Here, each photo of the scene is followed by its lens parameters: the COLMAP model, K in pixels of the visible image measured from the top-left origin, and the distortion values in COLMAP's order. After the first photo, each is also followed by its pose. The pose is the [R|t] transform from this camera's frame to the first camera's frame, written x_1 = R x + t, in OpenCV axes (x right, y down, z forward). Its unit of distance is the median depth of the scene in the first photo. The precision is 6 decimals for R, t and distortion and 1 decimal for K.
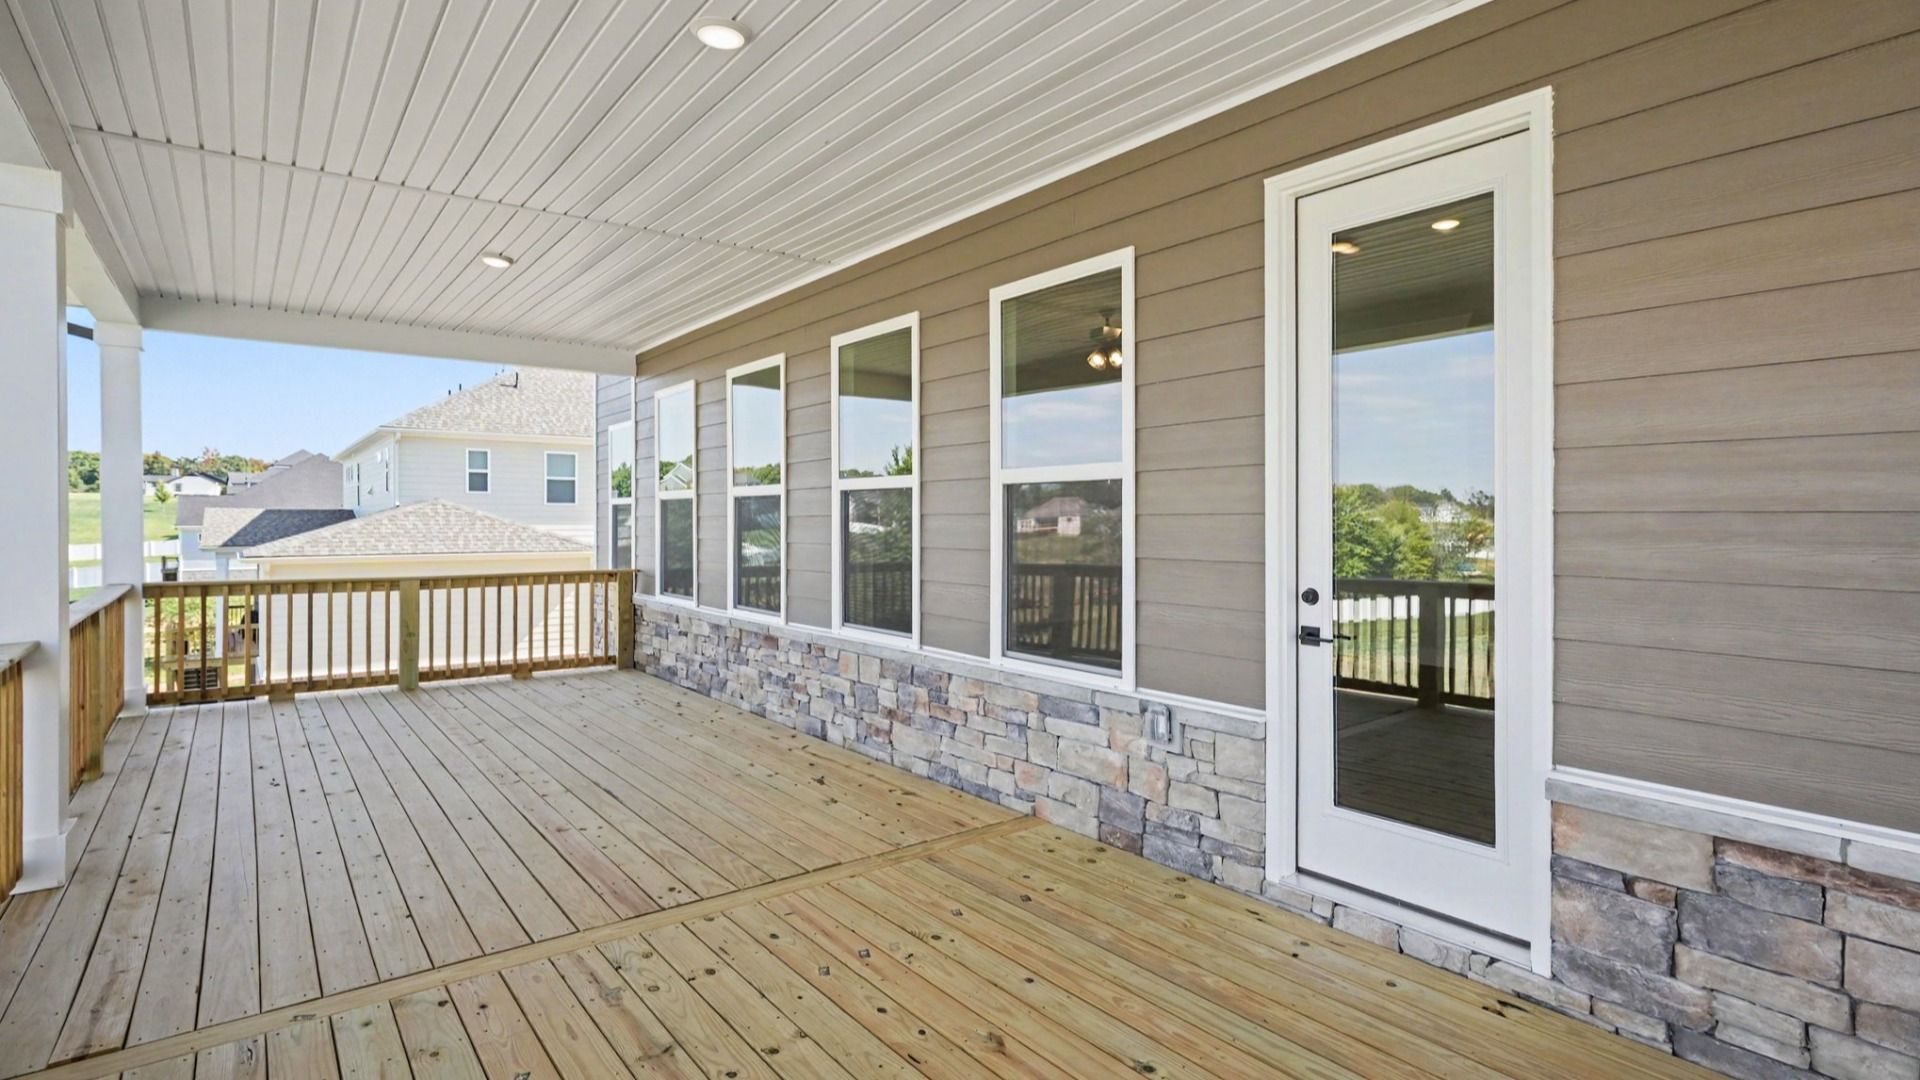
lens RADIAL K [[934.2, 0, 958.5], [0, 934.2, 527.2], [0, 0, 1]] dist [-0.000350, -0.000339]
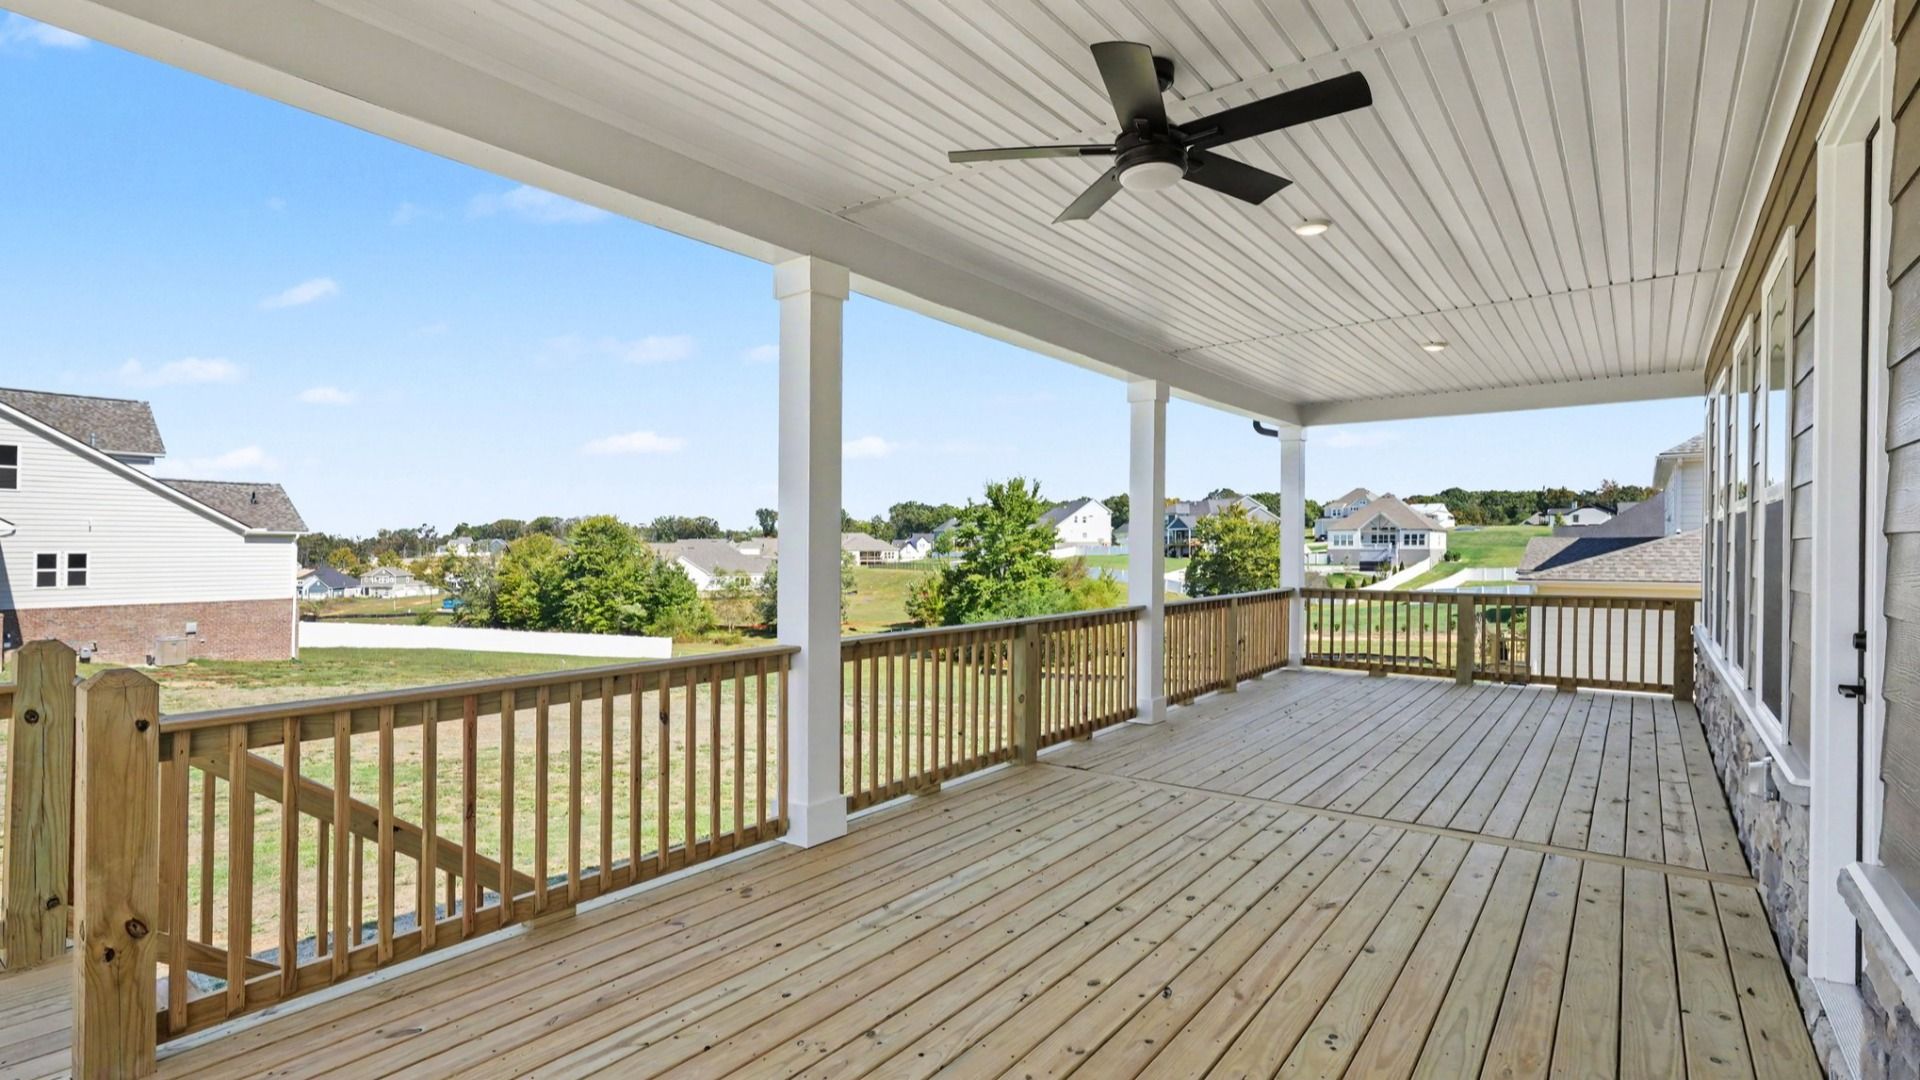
lens RADIAL K [[934.2, 0, 958.5], [0, 934.2, 527.2], [0, 0, 1]] dist [-0.000350, -0.000339]
pose [[0.269317, -0.020149, -0.962841, 0.431060], [-0.008878, 0.999687, -0.023403, 0.001489], [0.963011, 0.014851, 0.269054, 0.018160]]
